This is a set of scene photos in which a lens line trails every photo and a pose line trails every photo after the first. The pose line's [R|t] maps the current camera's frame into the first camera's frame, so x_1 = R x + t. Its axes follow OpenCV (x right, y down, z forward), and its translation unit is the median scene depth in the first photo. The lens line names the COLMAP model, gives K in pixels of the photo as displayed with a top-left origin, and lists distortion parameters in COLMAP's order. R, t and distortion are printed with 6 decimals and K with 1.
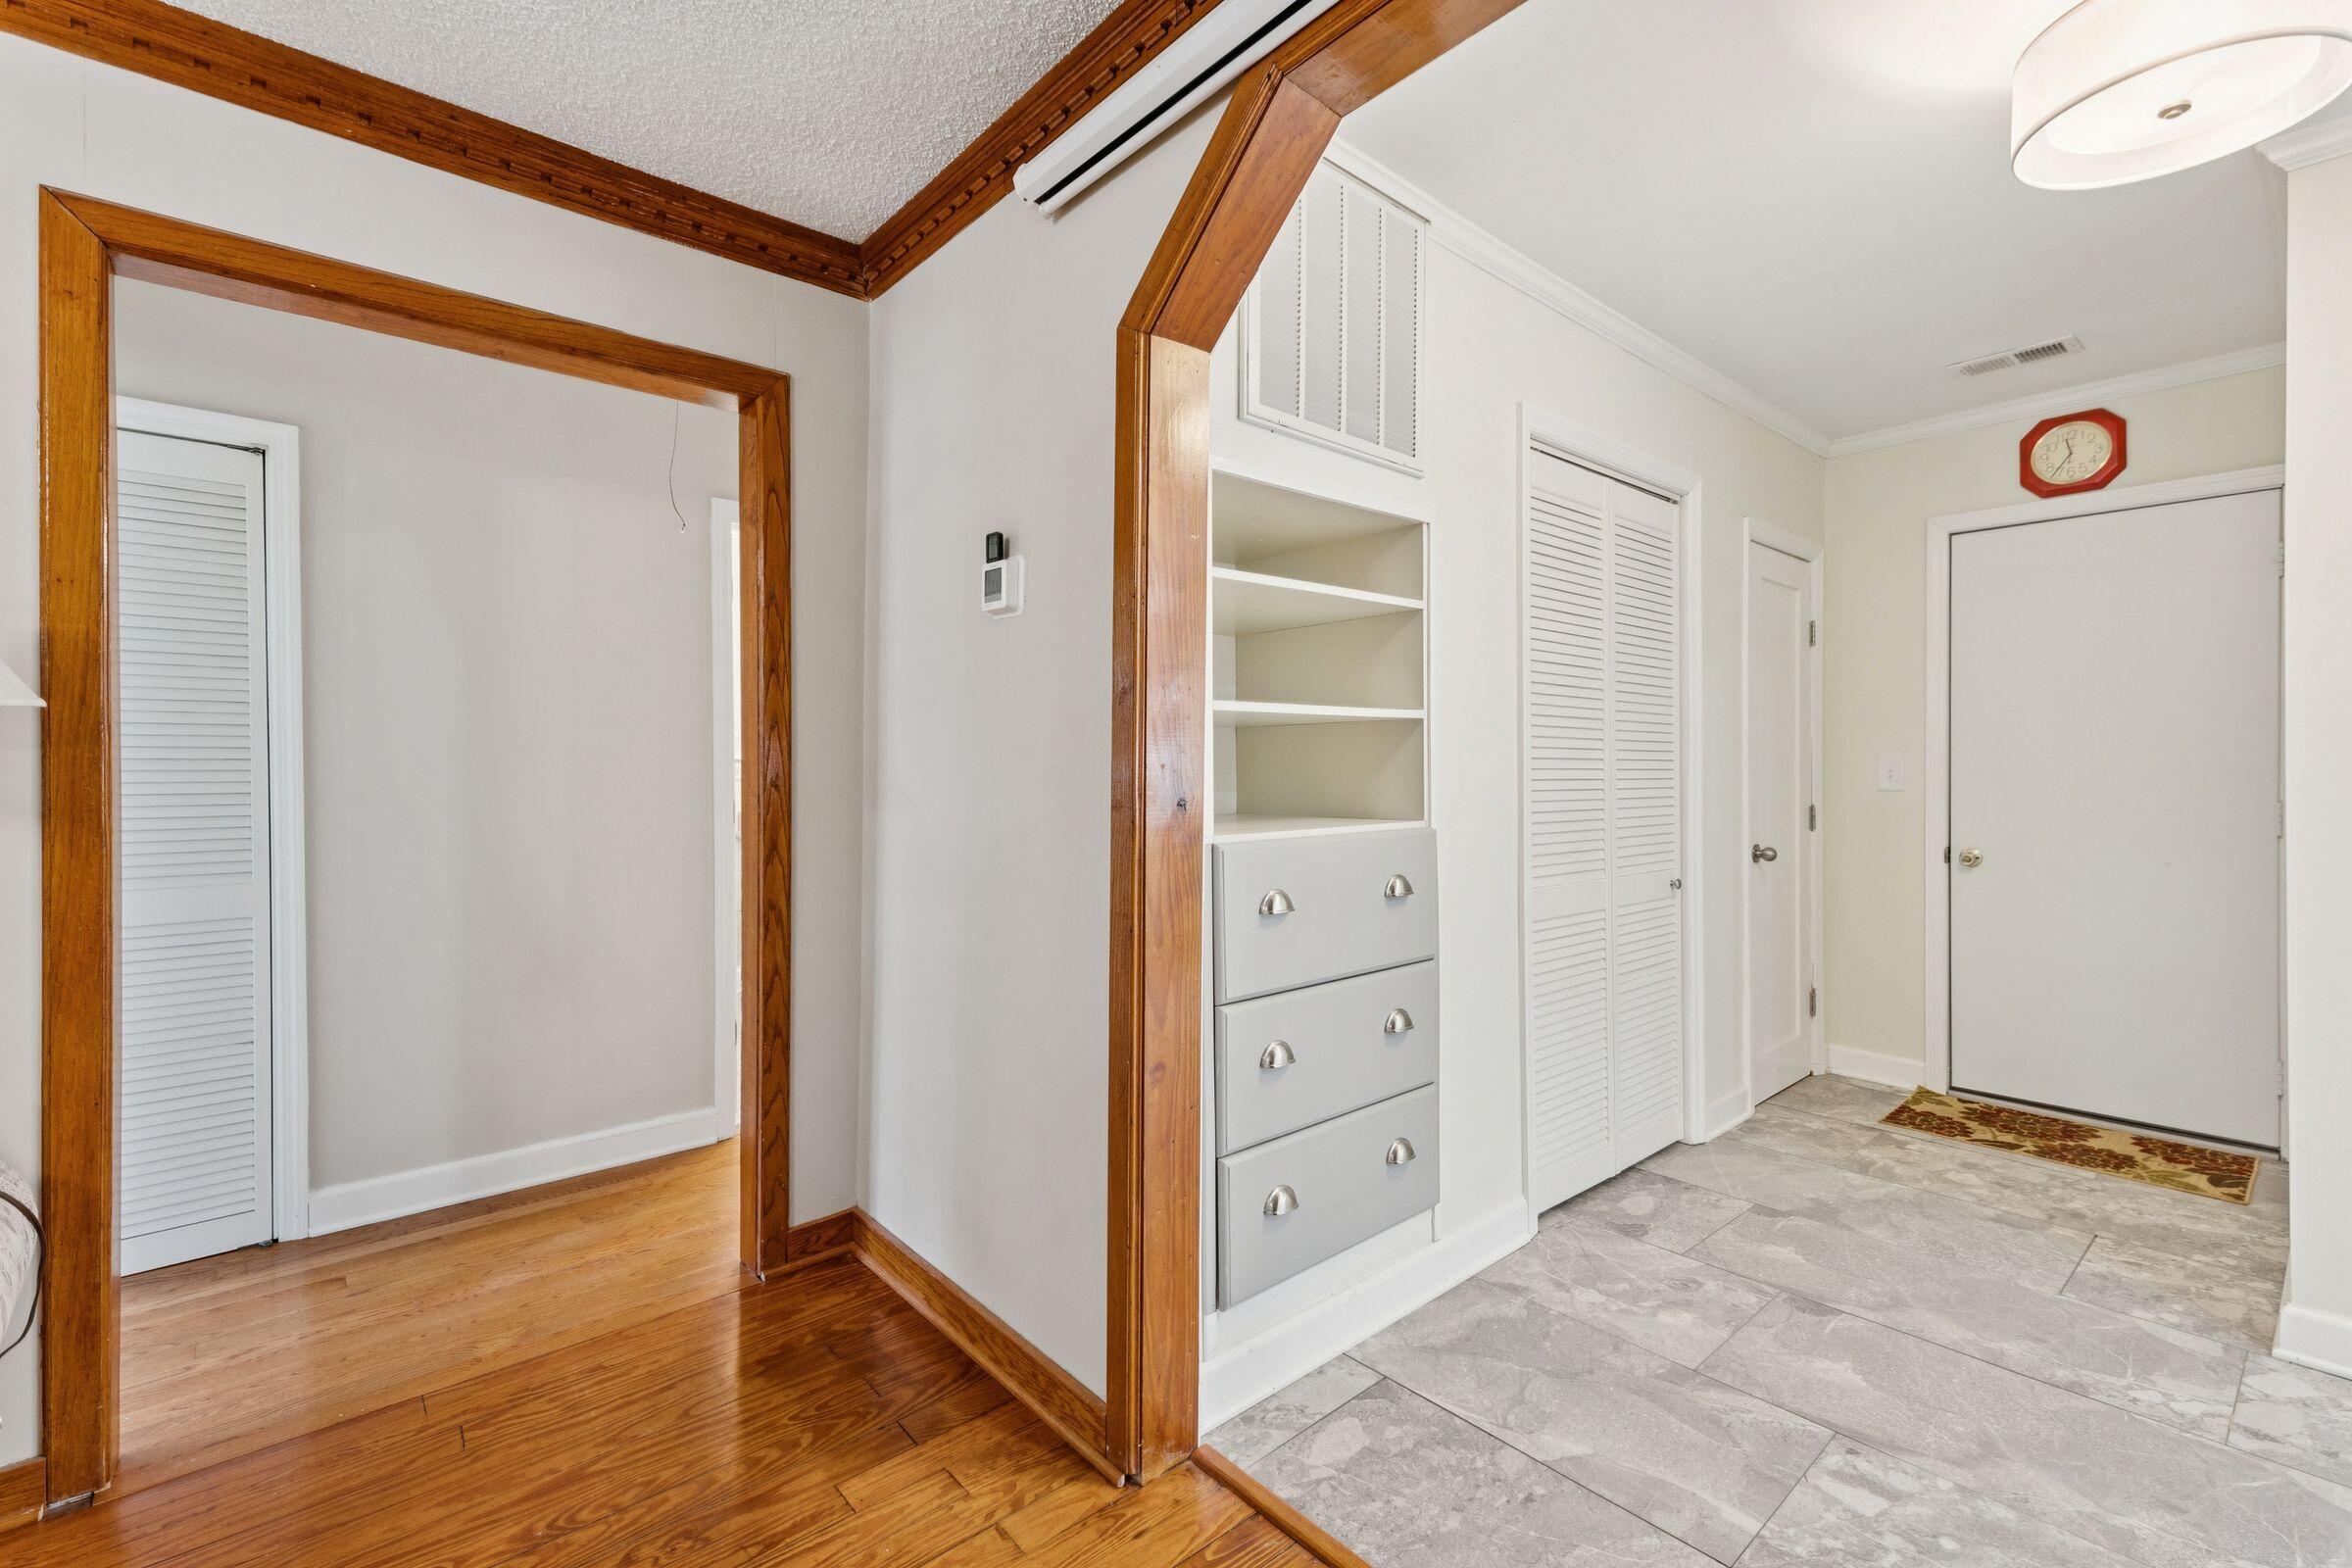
lens RADIAL K [[1020.0, 0, 1194.7], [0, 1020.0, 776.2], [0, 0, 1]] dist [0.004559, -0.000023]
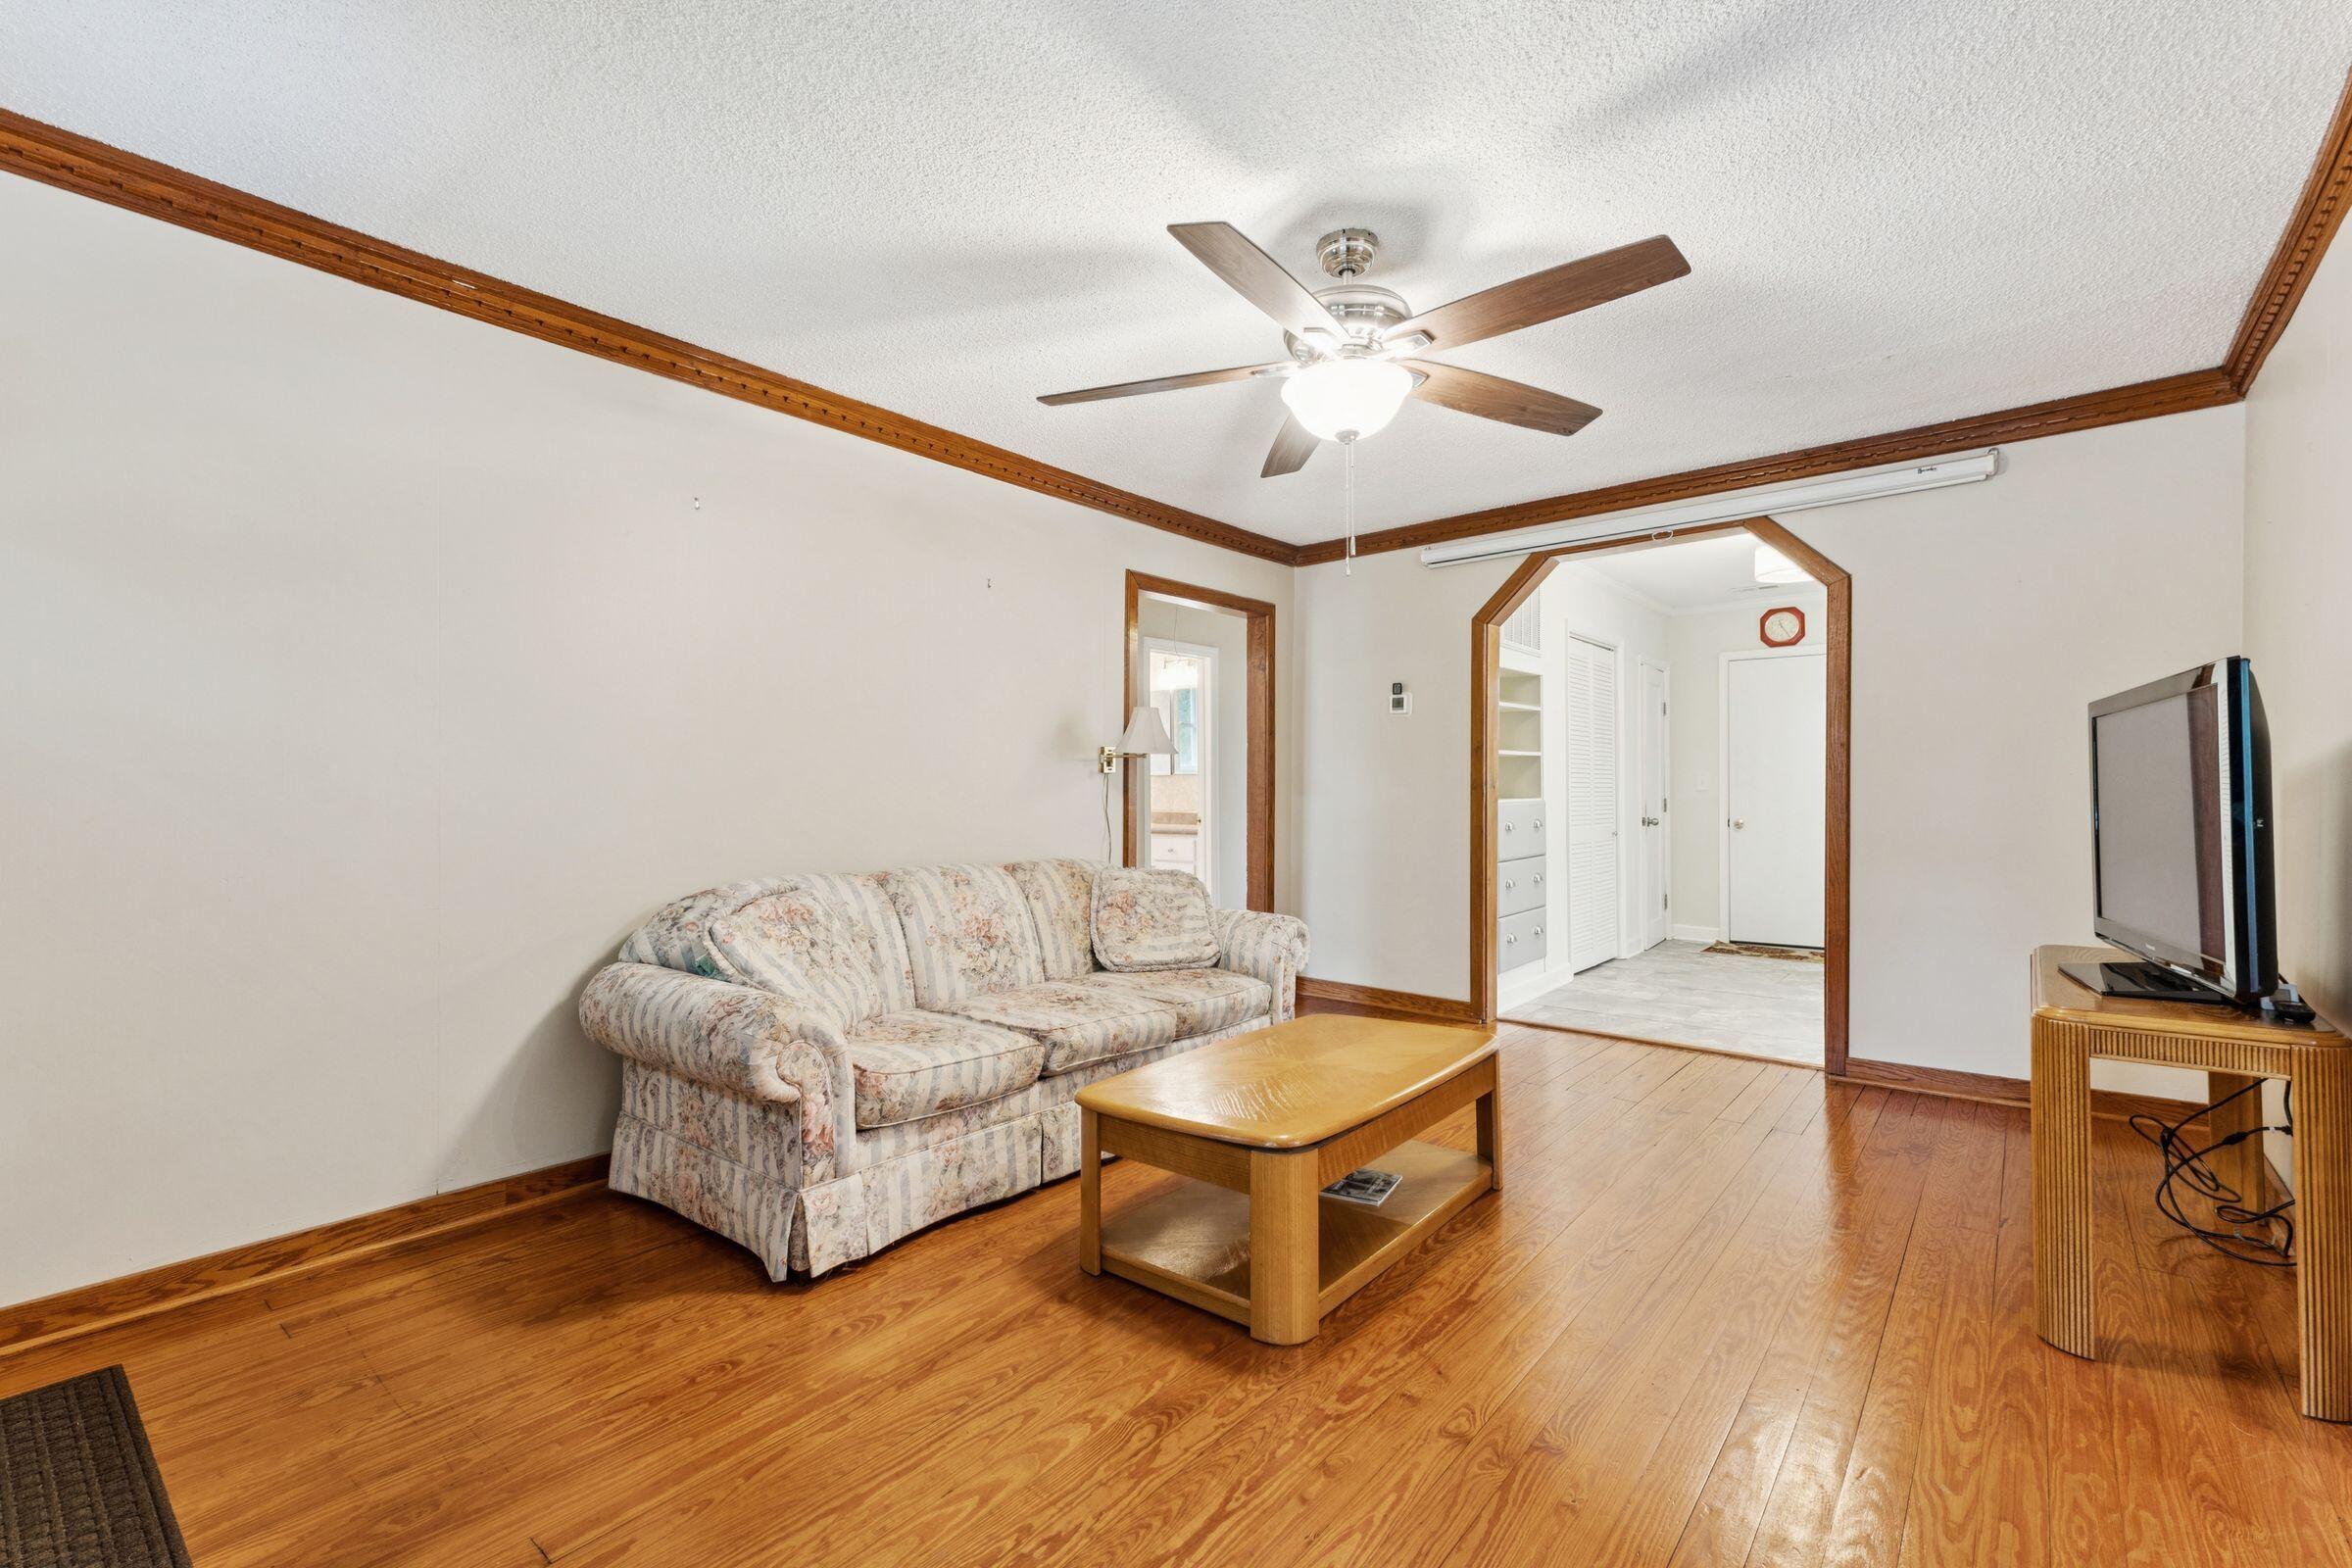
lens RADIAL K [[1031.0, 0, 1177.5], [0, 1031.0, 797.1], [0, 0, 1]] dist [0.000689, 0.000083]
pose [[0.987442, -0.004968, 0.157901, -0.730971], [0.005698, 0.999975, -0.004171, 0.034020], [-0.157876, 0.005019, 0.987446, -0.926180]]
